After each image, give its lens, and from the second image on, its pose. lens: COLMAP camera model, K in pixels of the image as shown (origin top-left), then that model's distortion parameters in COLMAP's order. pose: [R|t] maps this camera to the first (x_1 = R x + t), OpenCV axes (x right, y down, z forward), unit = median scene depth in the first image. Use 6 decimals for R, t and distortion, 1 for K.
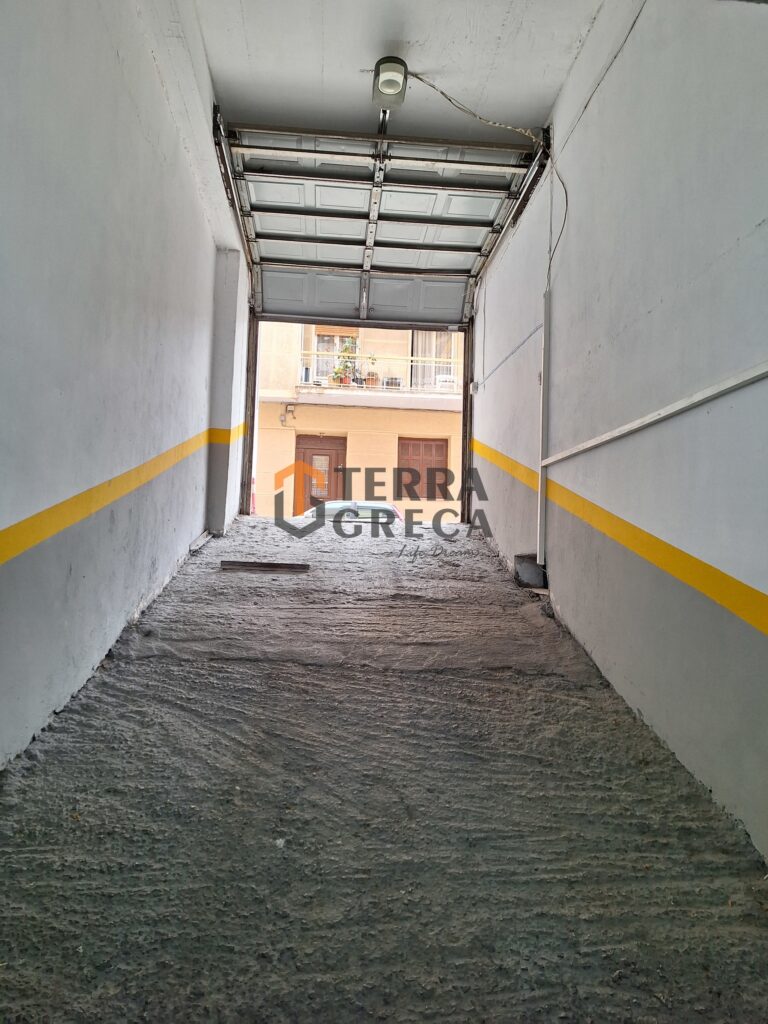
lens RADIAL K [[712.7, 0, 384.0], [0, 712.7, 512.0], [0, 0, 1]] dist [0.138509, -0.168920]
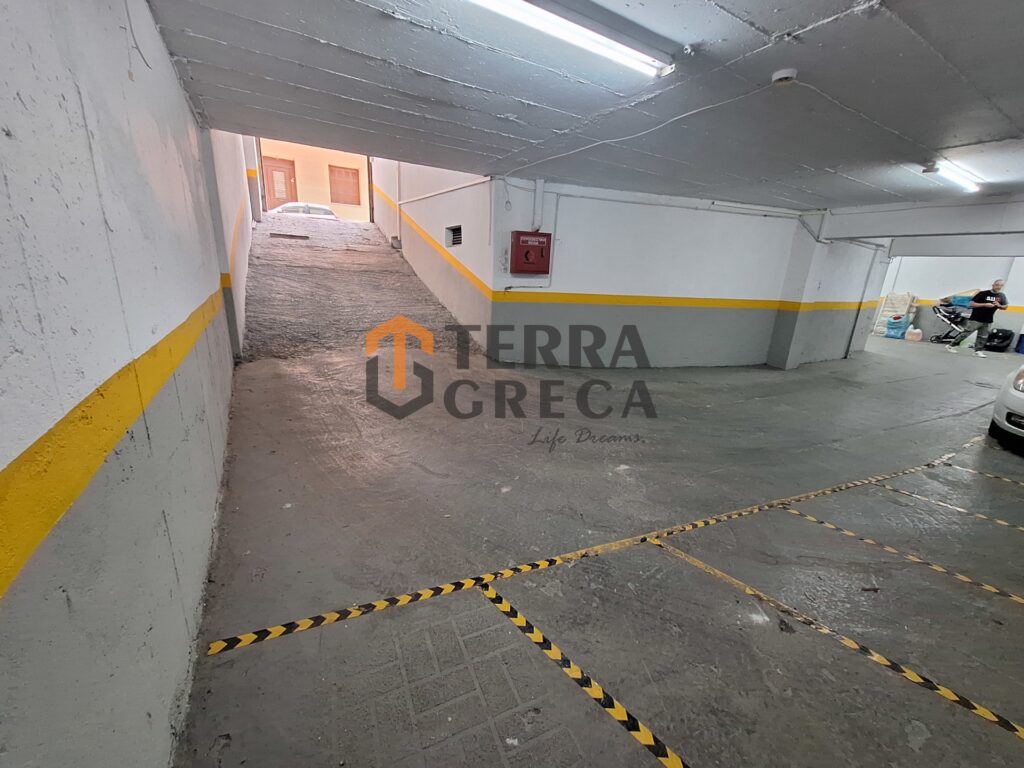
lens RADIAL K [[399.7, 0, 518.0], [0, 399.7, 377.6], [0, 0, 1]] dist [0.000545, 0.000205]
pose [[0.902824, -0.097099, 0.418905, -0.087797], [-0.068320, 0.929409, 0.362673, -0.031779], [-0.424549, -0.356050, 0.832458, -0.805020]]
